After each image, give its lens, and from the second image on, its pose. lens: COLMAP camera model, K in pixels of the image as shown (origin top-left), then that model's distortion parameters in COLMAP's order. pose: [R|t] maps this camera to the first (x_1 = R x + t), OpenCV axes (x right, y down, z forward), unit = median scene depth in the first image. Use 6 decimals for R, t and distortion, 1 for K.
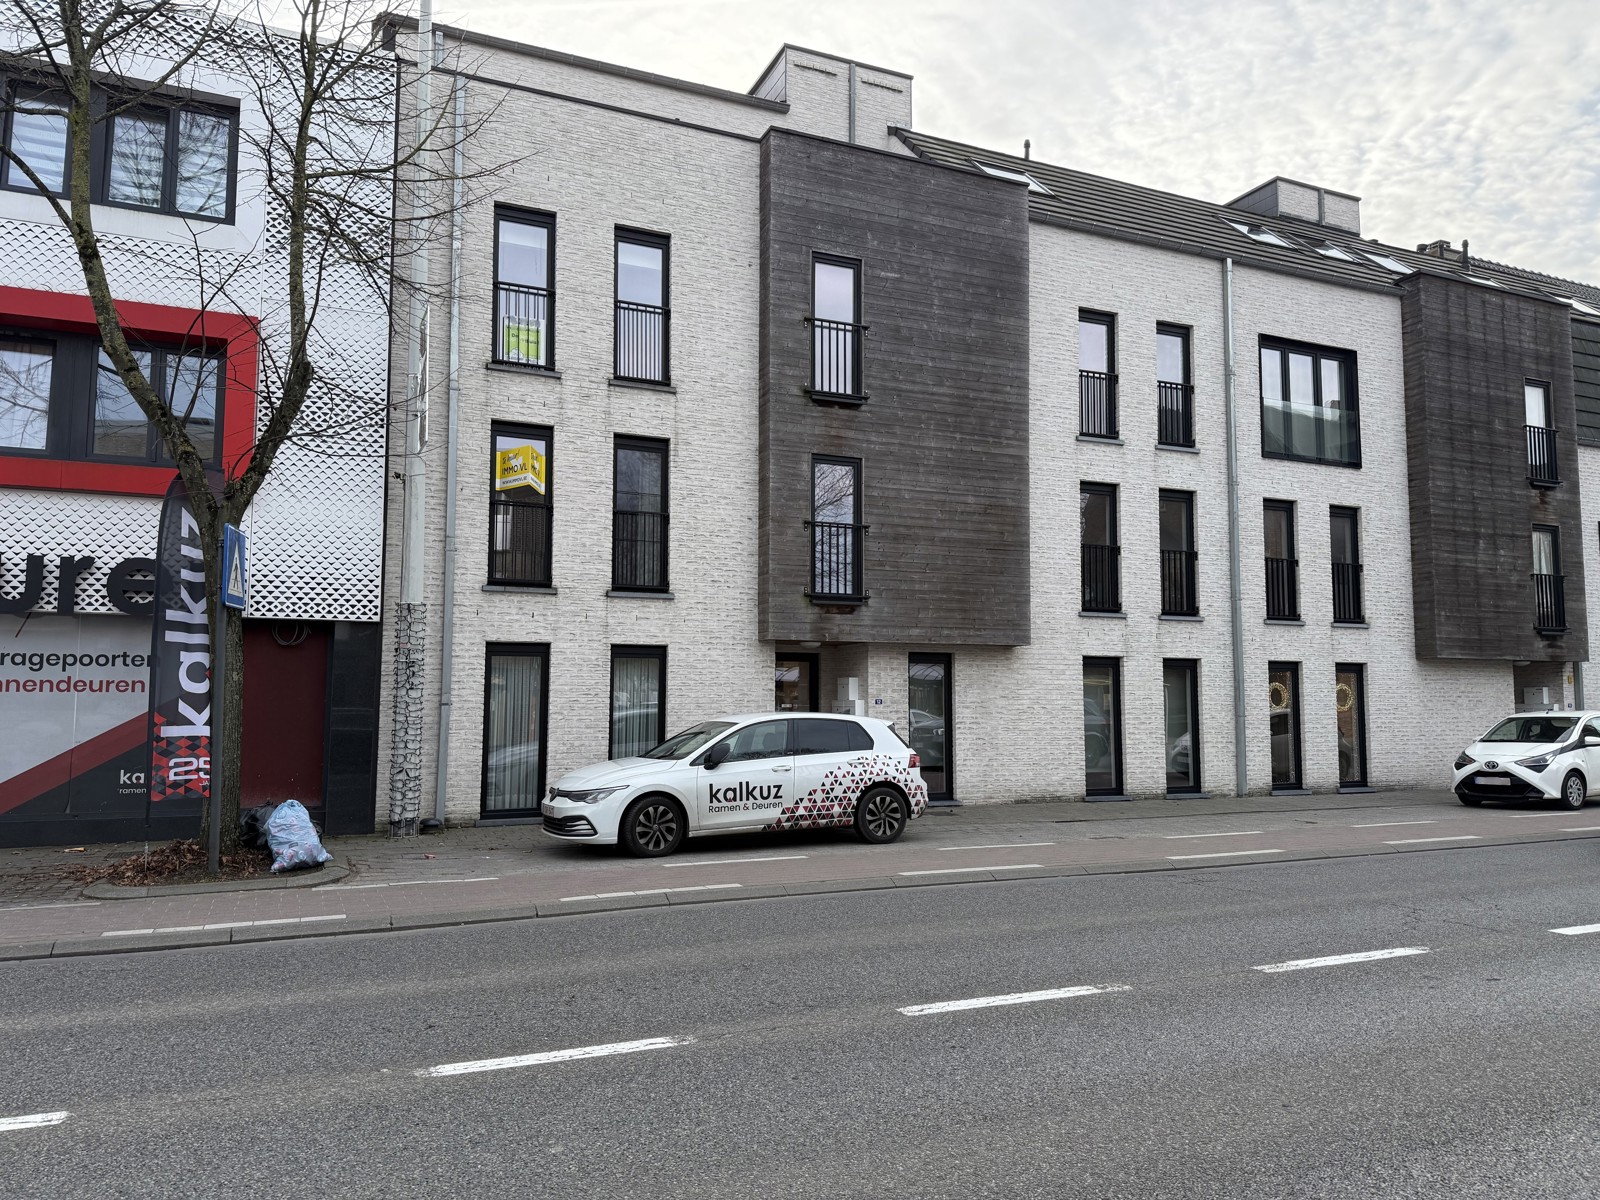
lens RADIAL K [[1104.4, 0, 800.0], [0, 1104.4, 600.0], [0, 0, 1]] dist [0.150335, -0.238634]
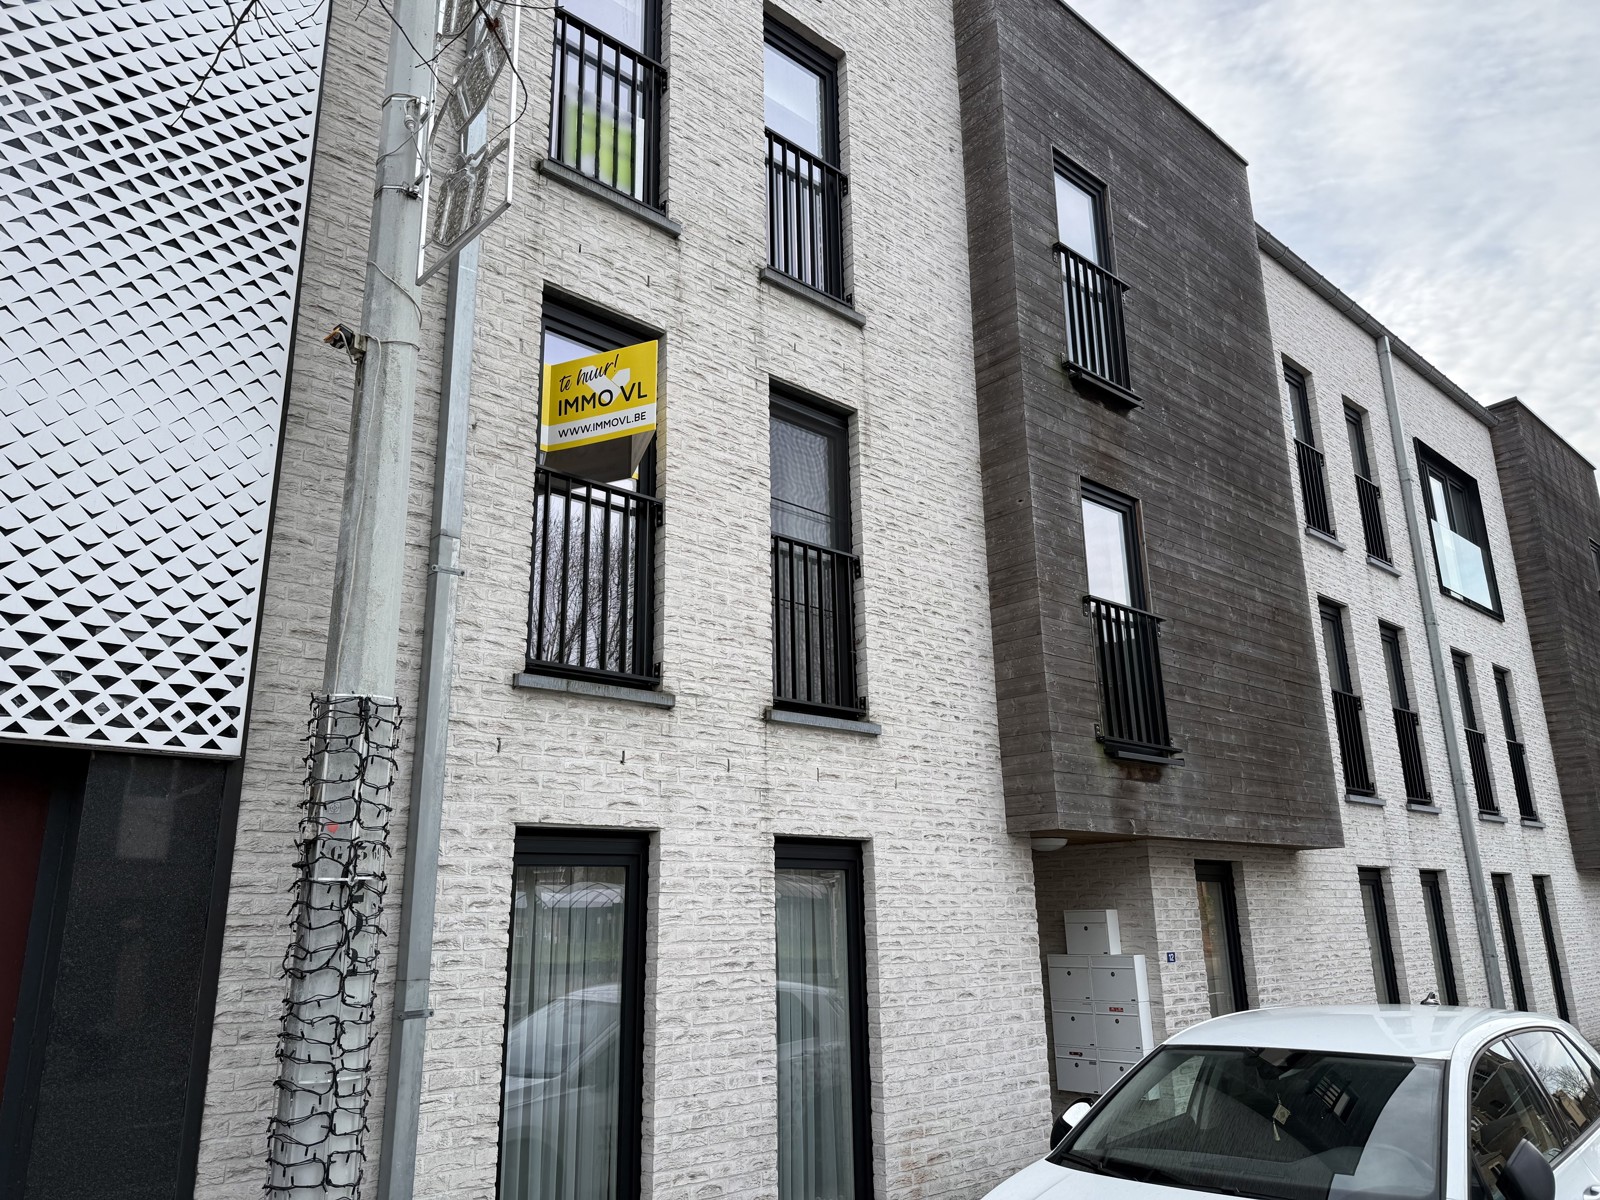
lens RADIAL K [[1104.4, 0, 800.0], [0, 1104.4, 600.0], [0, 0, 1]] dist [0.150335, -0.238634]
pose [[0.947410, 0.068625, 0.312577, -0.304815], [-0.007678, 0.981331, -0.192175, 0.033723], [-0.319930, 0.179669, 0.930250, 0.595573]]
